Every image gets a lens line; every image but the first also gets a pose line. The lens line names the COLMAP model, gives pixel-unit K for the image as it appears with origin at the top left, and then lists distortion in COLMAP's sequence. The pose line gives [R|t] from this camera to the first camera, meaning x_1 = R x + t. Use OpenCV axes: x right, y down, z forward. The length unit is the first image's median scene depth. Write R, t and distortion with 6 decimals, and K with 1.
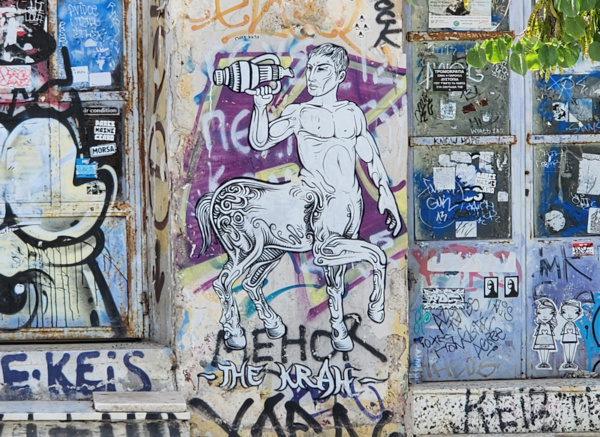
lens RADIAL K [[1266.9, 0, 300.0], [0, 1266.9, 218.2], [0, 0, 1]] dist [-0.193760, 0.000000]
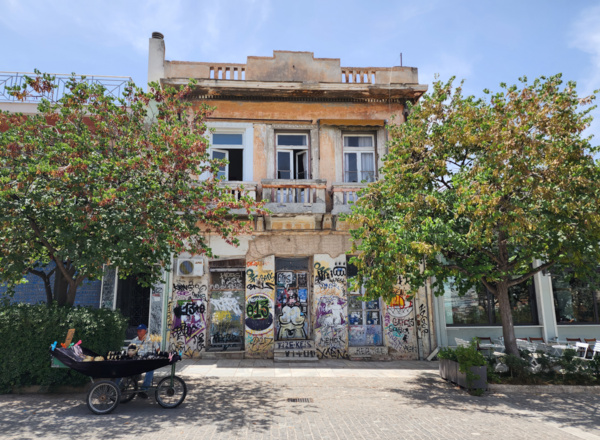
lens RADIAL K [[432.0, 0, 300.5], [0, 432.0, 220.6], [0, 0, 1]] dist [-0.000811, -0.000057]
pose [[0.999292, 0.013135, 0.035244, -0.264798], [-0.003614, 0.966234, -0.257639, 0.076374], [-0.037438, 0.257329, 0.965598, -1.423929]]
